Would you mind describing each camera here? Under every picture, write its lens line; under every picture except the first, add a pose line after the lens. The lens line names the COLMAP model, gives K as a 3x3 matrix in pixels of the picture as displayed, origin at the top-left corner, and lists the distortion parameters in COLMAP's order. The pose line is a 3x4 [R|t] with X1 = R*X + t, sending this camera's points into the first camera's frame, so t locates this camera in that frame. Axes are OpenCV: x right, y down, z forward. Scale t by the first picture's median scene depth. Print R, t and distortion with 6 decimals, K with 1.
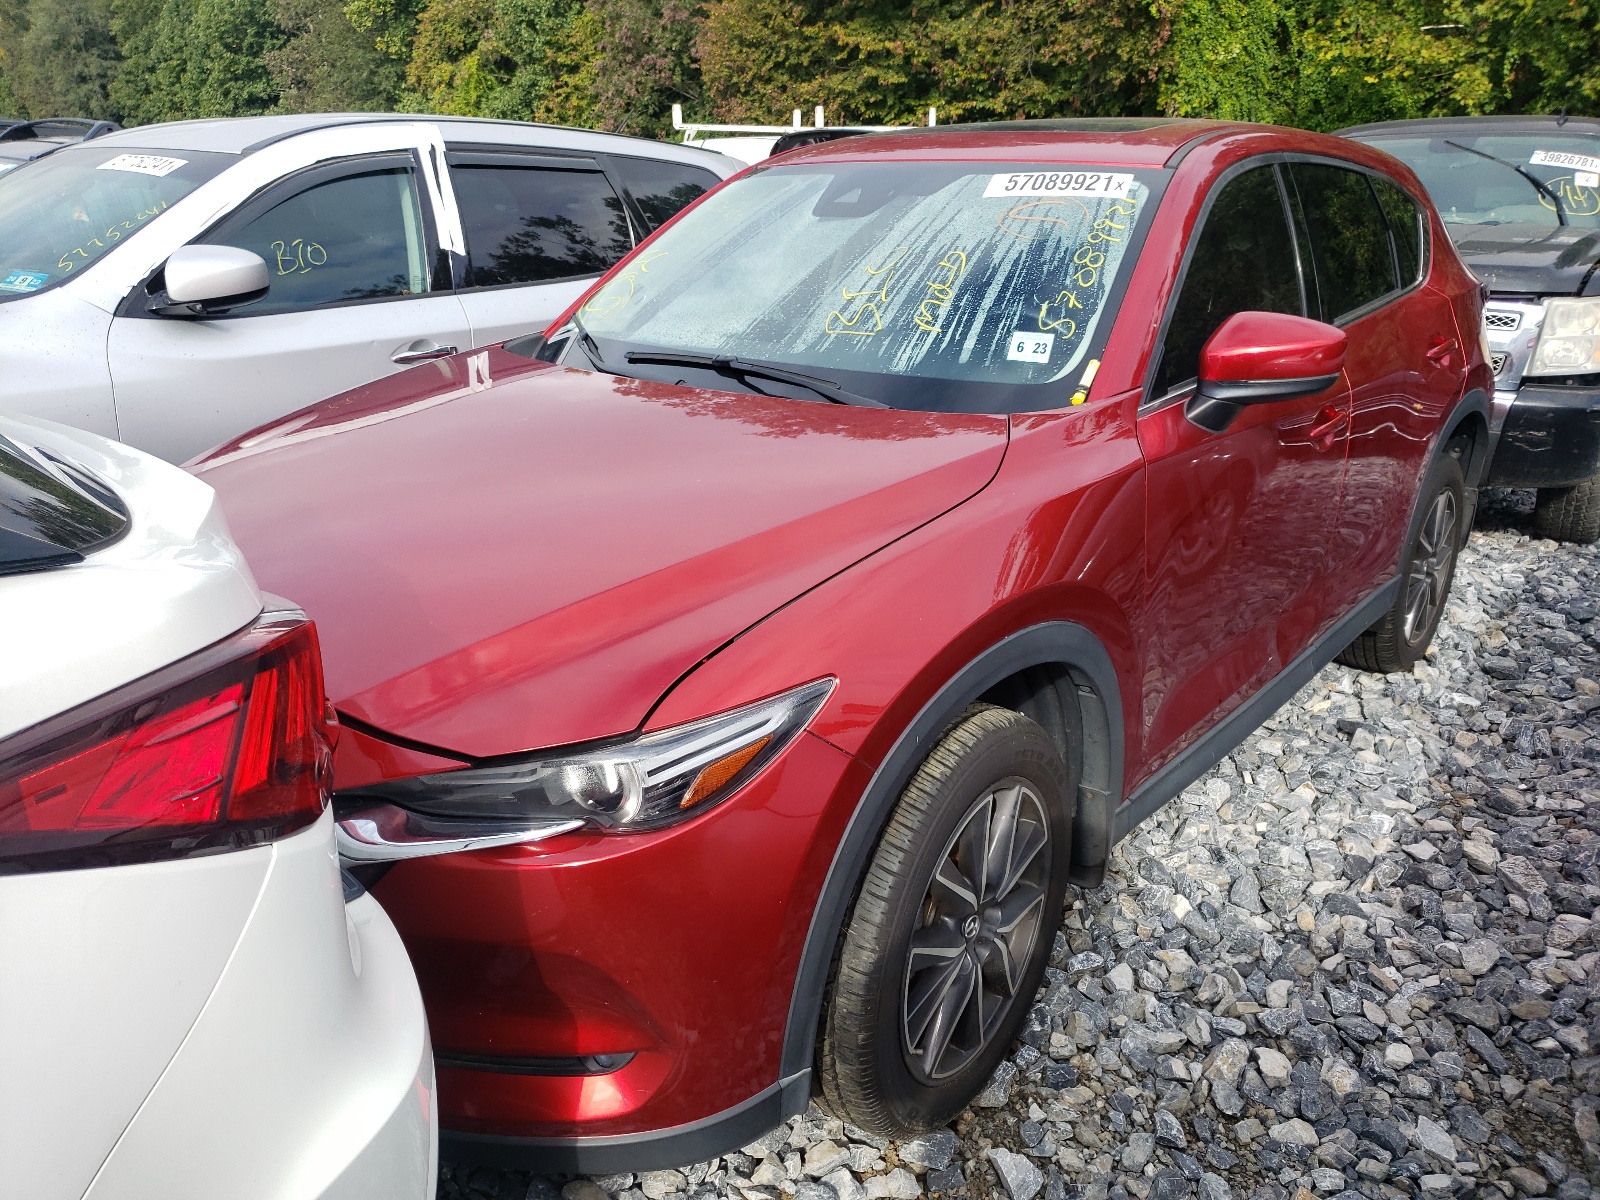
lens RADIAL K [[1209.2, 0, 792.6], [0, 1209.2, 592.9], [0, 0, 1]] dist [0.012573, 0.003217]
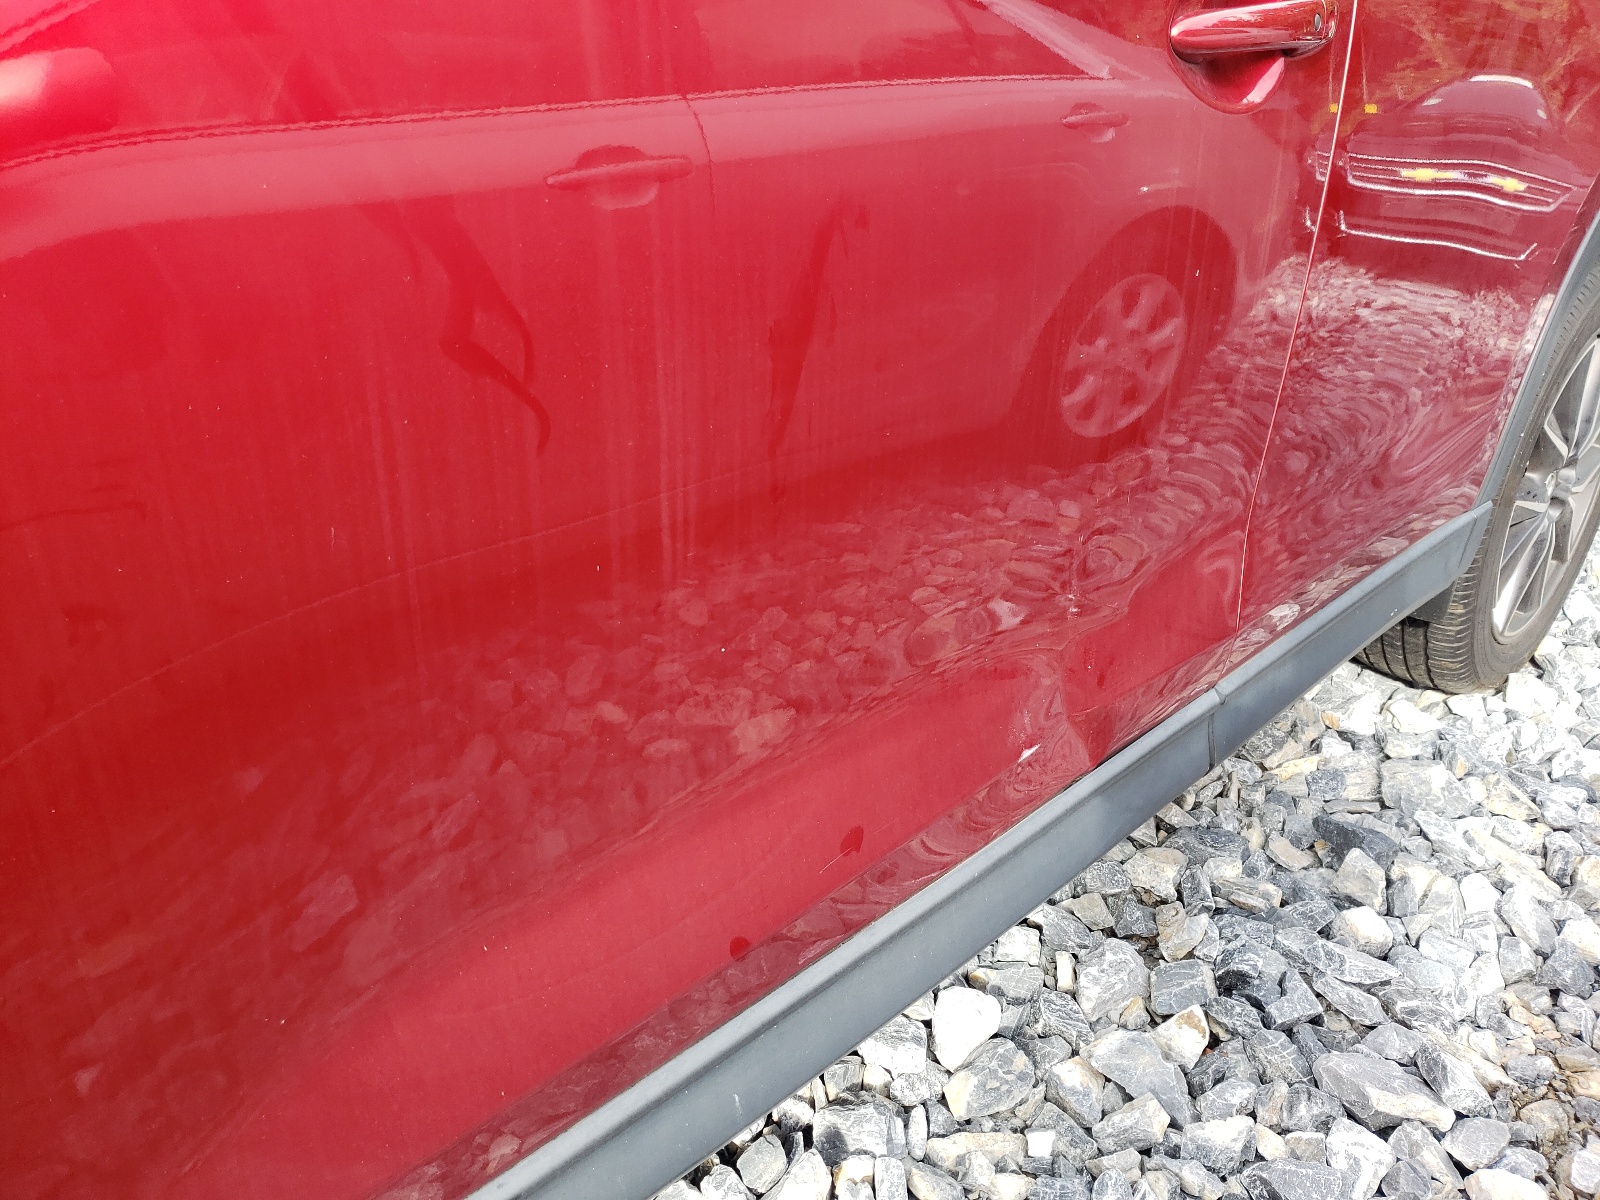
lens RADIAL K [[1209.2, 0, 806.7], [0, 1209.2, 608.4], [0, 0, 1]] dist [0.012573, 0.003217]
pose [[0.996675, 0.041453, -0.070140, 0.265610], [-0.033782, 0.993660, 0.107228, -0.015305], [0.074140, -0.104502, 0.991757, 0.499156]]
